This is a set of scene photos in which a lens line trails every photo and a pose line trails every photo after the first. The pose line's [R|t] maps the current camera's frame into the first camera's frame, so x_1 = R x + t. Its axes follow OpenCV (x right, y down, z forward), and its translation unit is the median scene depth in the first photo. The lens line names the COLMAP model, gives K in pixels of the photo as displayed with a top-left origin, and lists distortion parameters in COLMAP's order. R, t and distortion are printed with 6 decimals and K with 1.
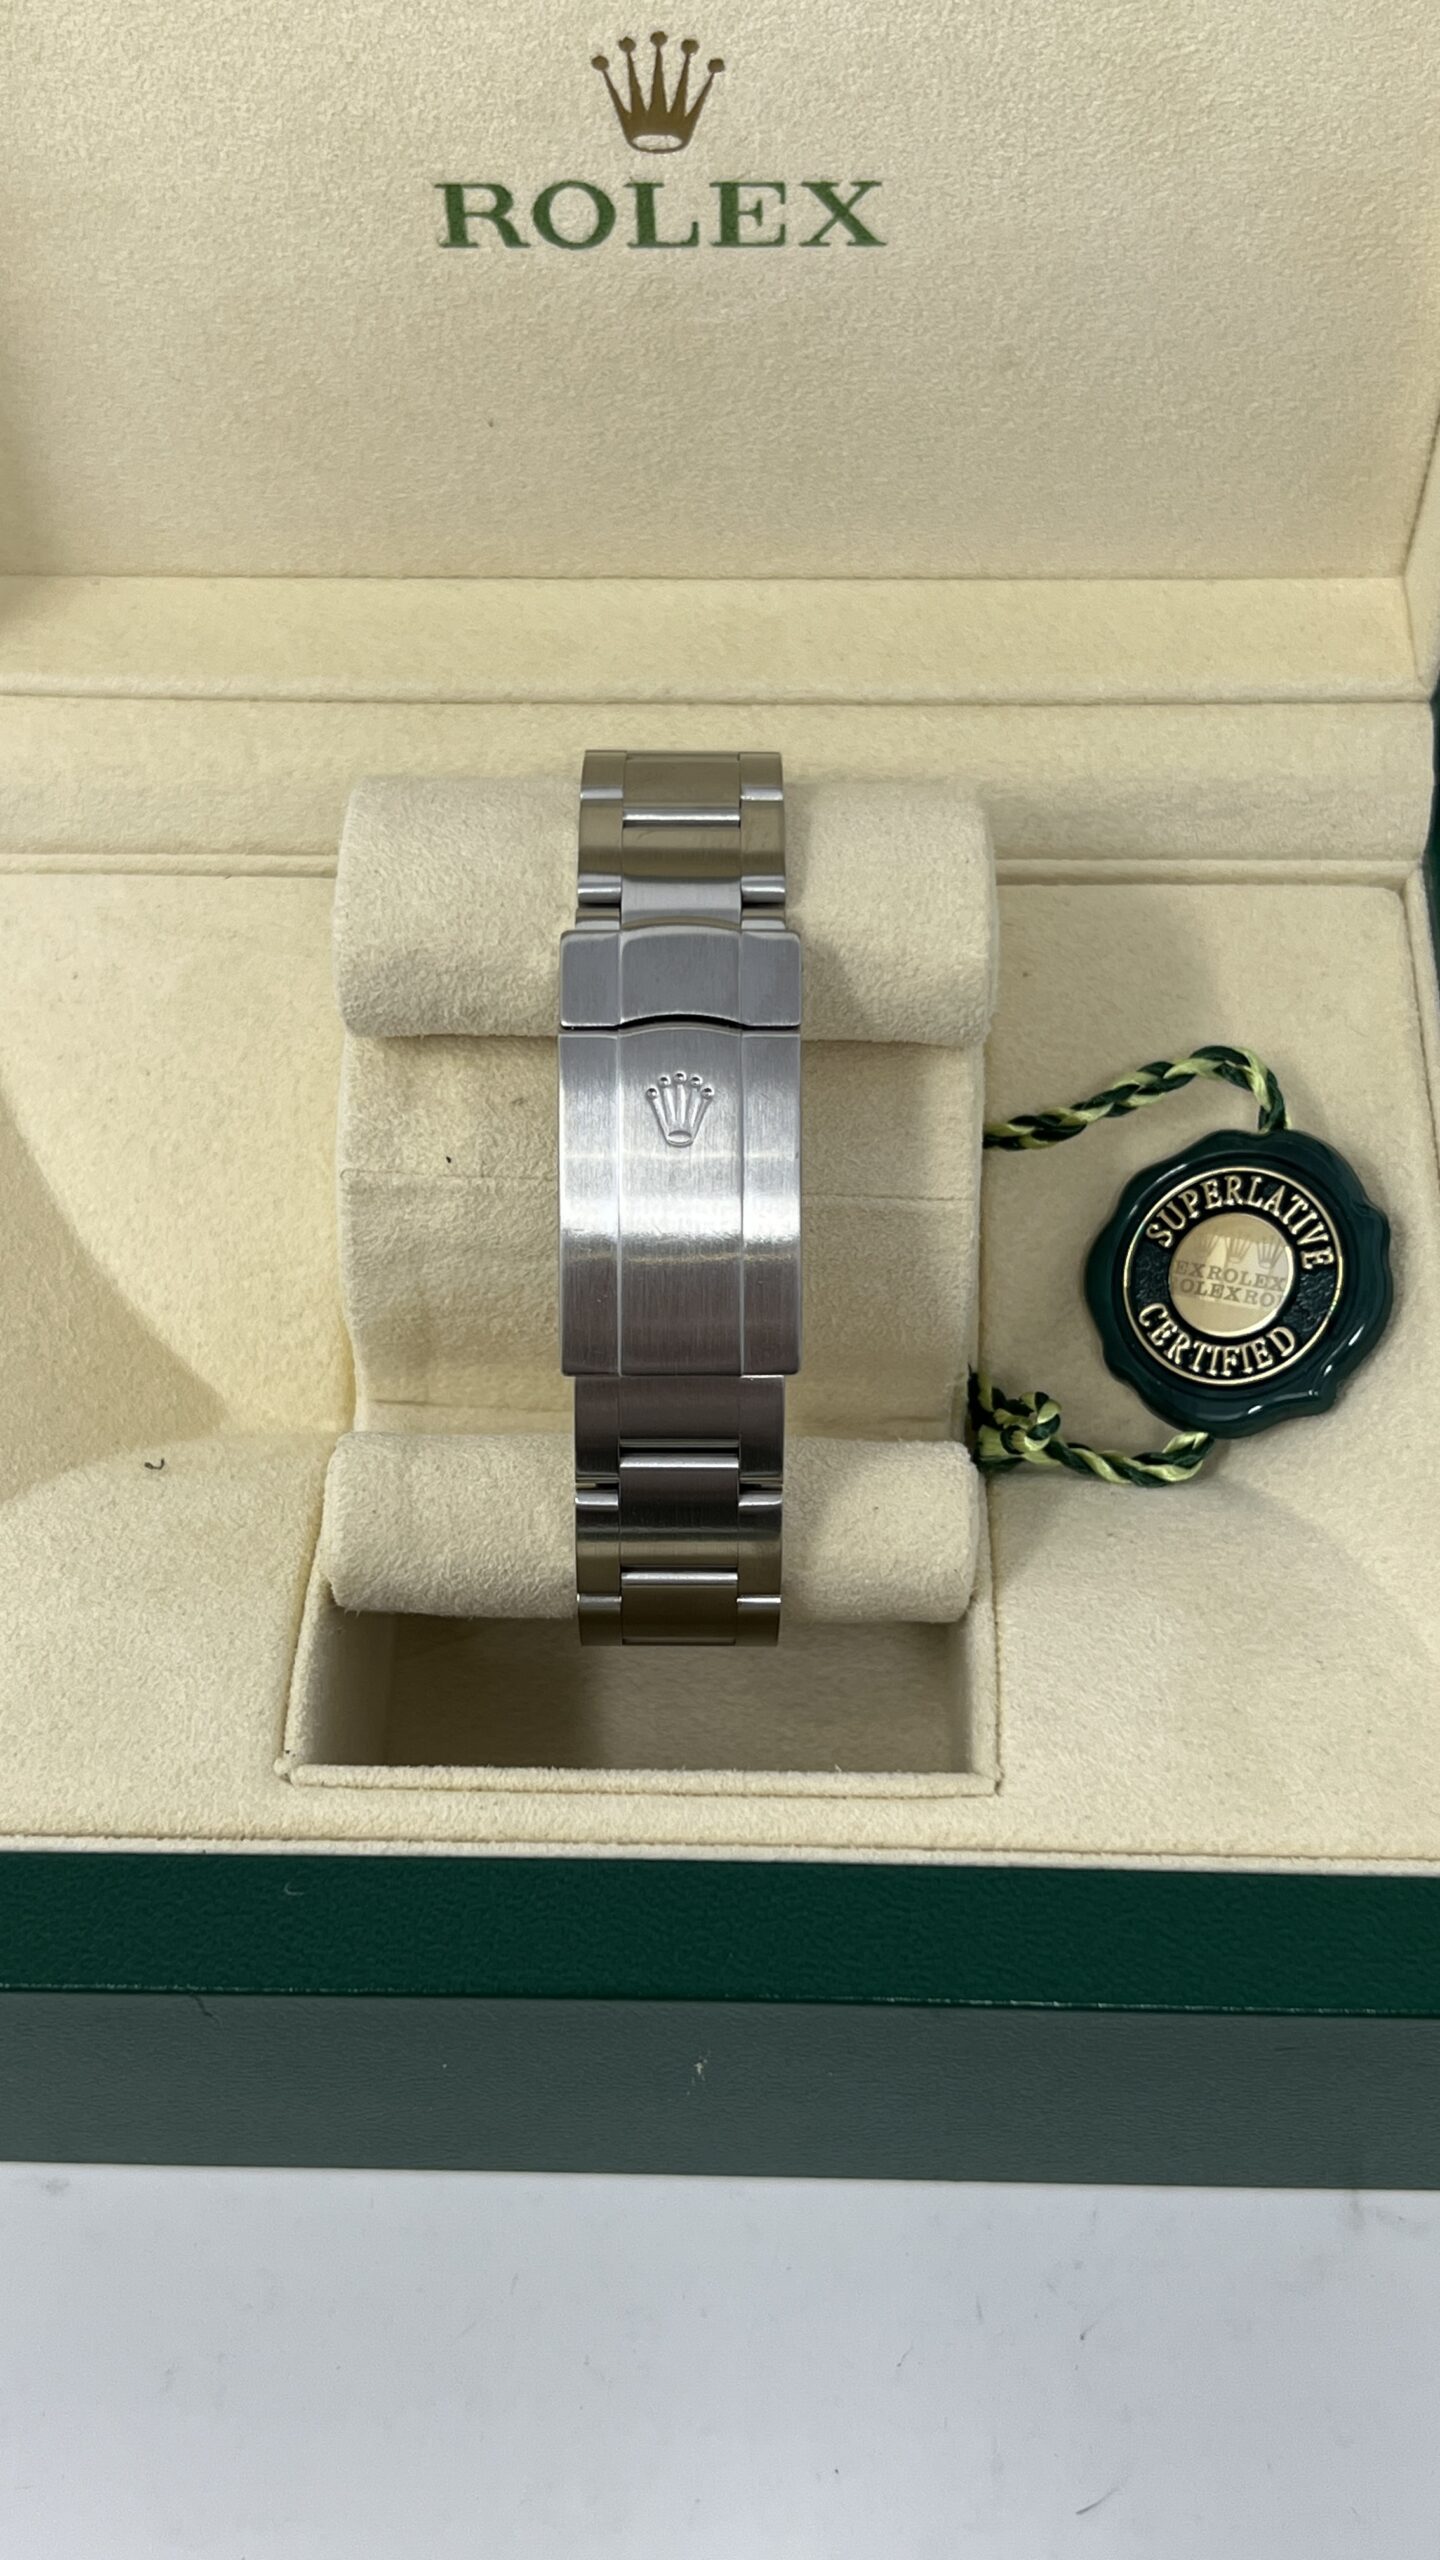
lens RADIAL K [[3058.3, 0, 701.7], [0, 3058.3, 1283.1], [0, 0, 1]] dist [0.150573, -0.517536]
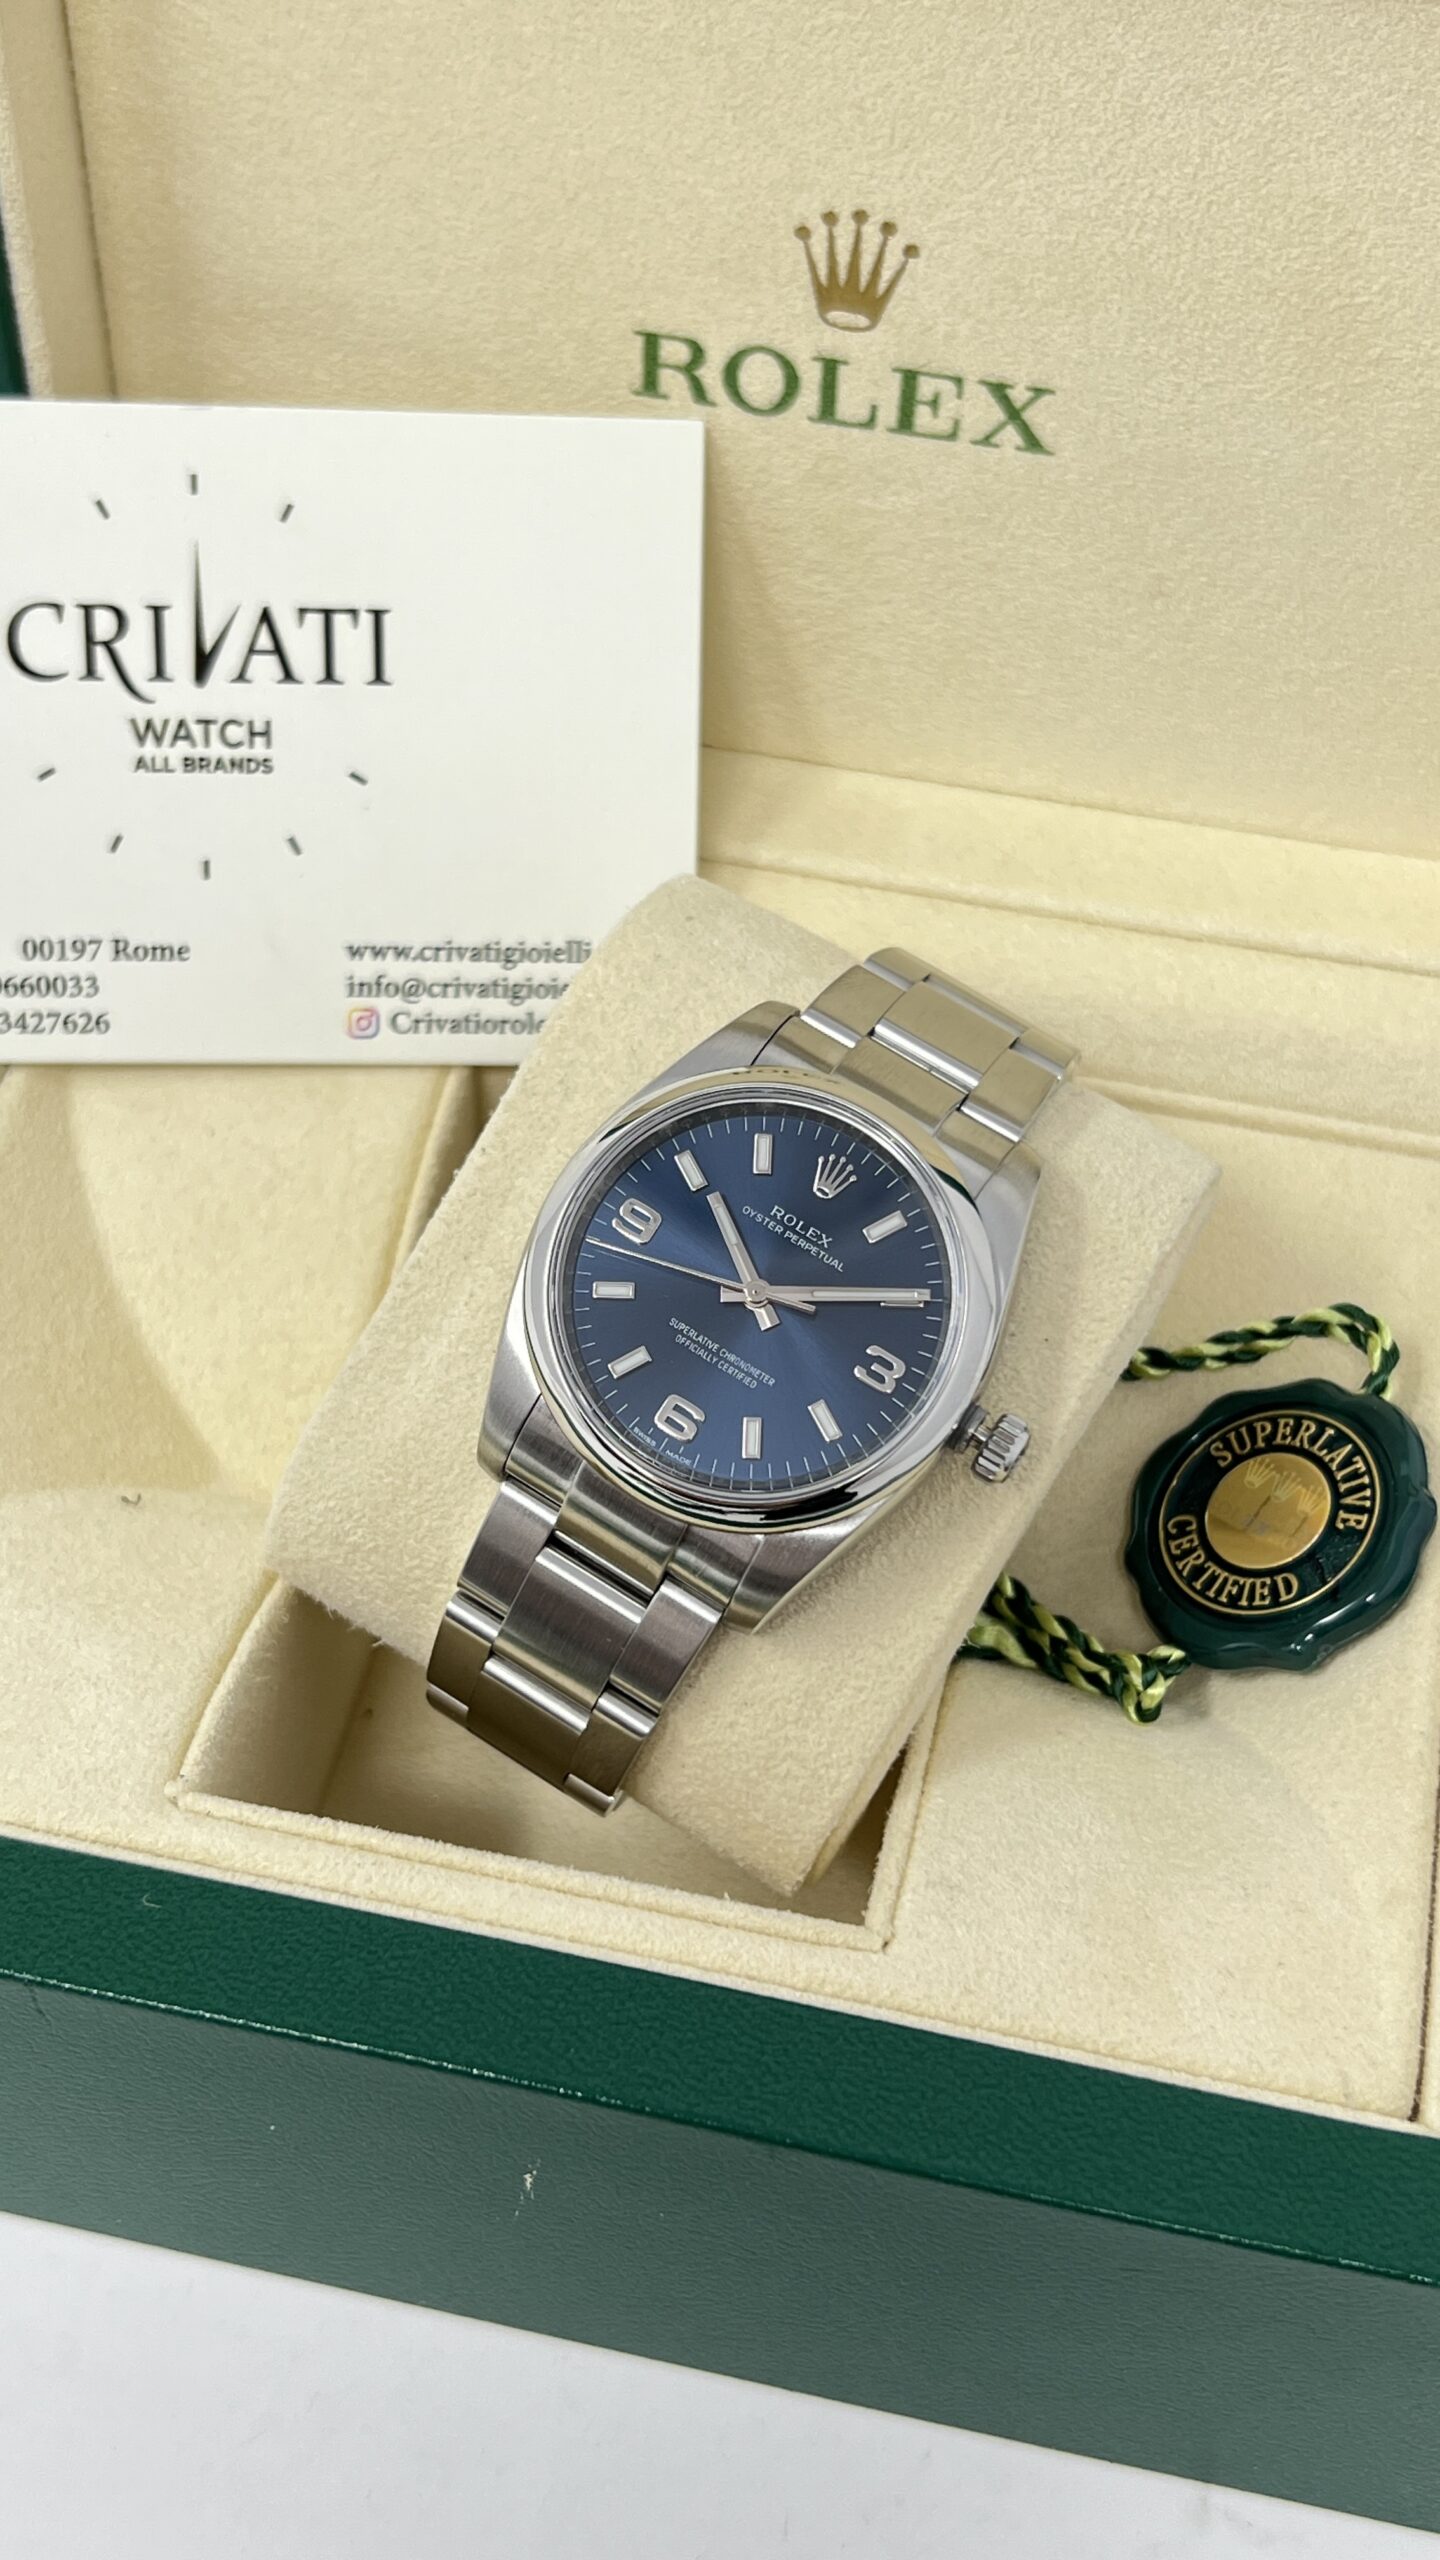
lens RADIAL K [[3051.0, 0, 711.6], [0, 3051.0, 1287.7], [0, 0, 1]] dist [0.134670, -0.548756]
pose [[0.981581, 0.173415, -0.080166, 0.079423], [-0.183021, 0.973902, -0.134229, 0.096601], [0.054796, 0.146429, 0.987702, 0.017211]]
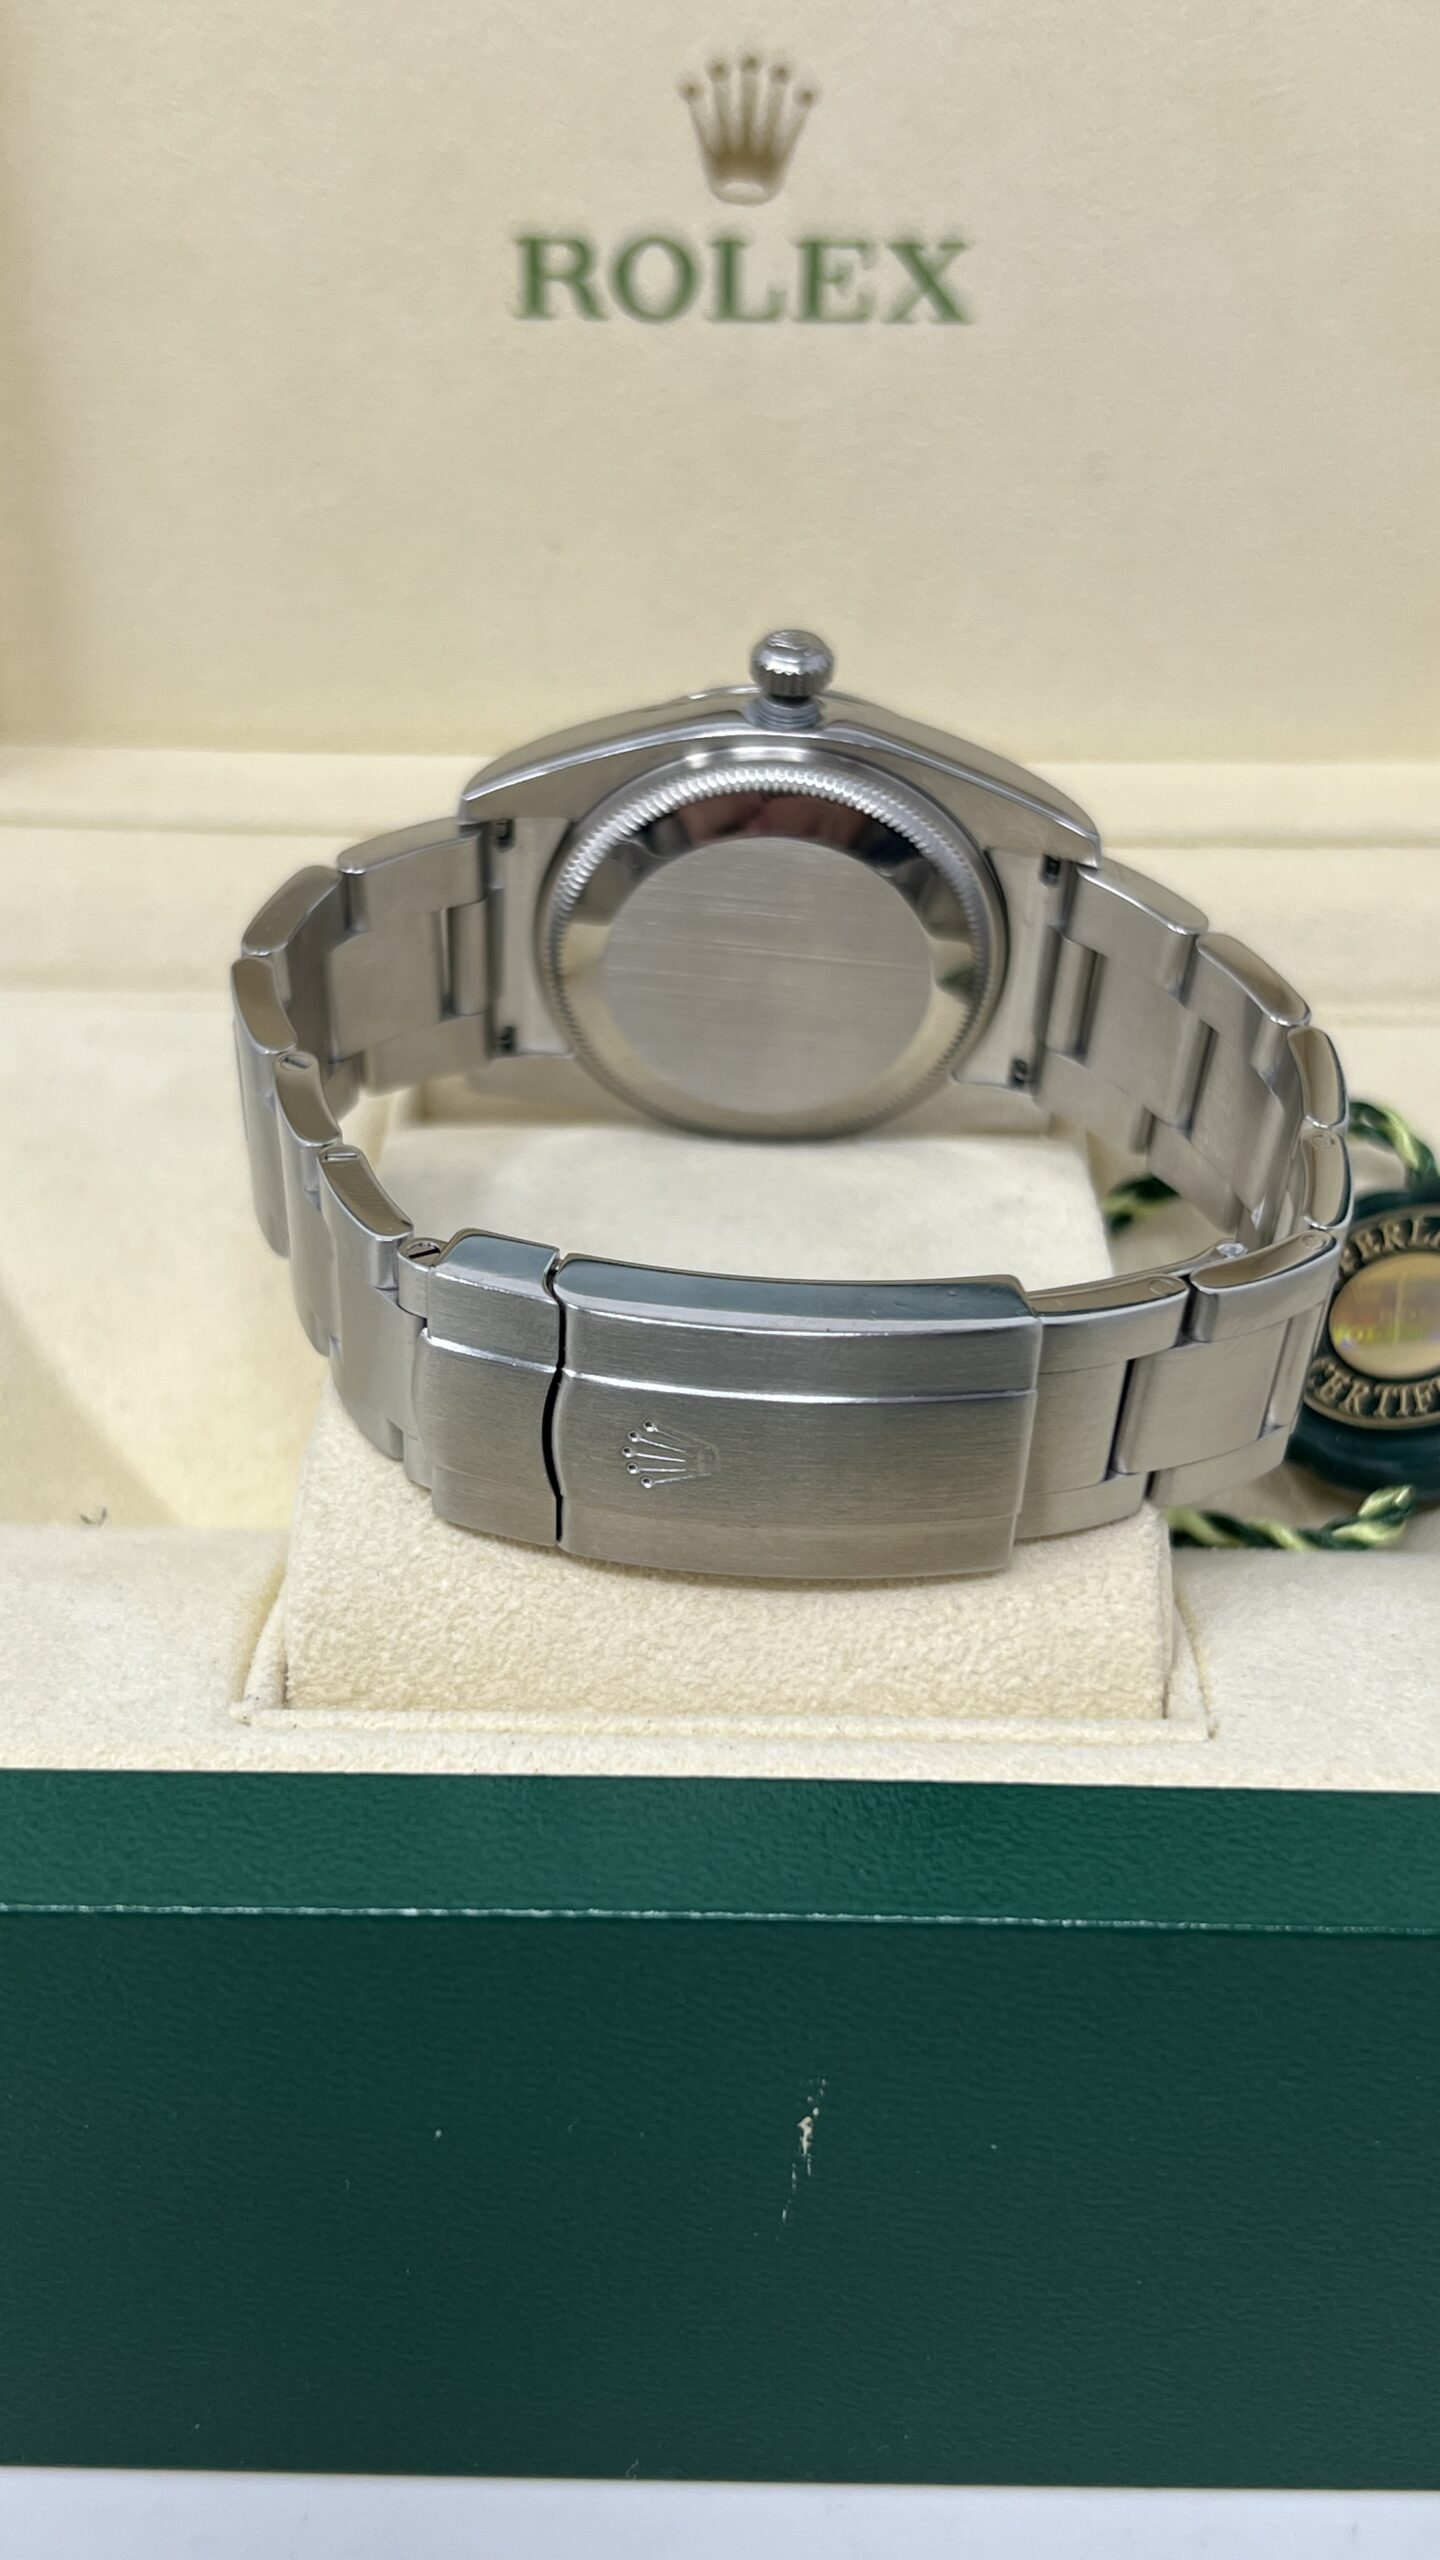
lens RADIAL K [[2957.7, 0, 720.0], [0, 2957.7, 1280.0], [0, 0, 1]] dist [0.146108, -0.694501]
pose [[0.999406, 0.019384, 0.028500, -0.041715], [-0.004554, 0.893882, -0.448280, 0.365500], [-0.034165, 0.447884, 0.893439, 0.299060]]
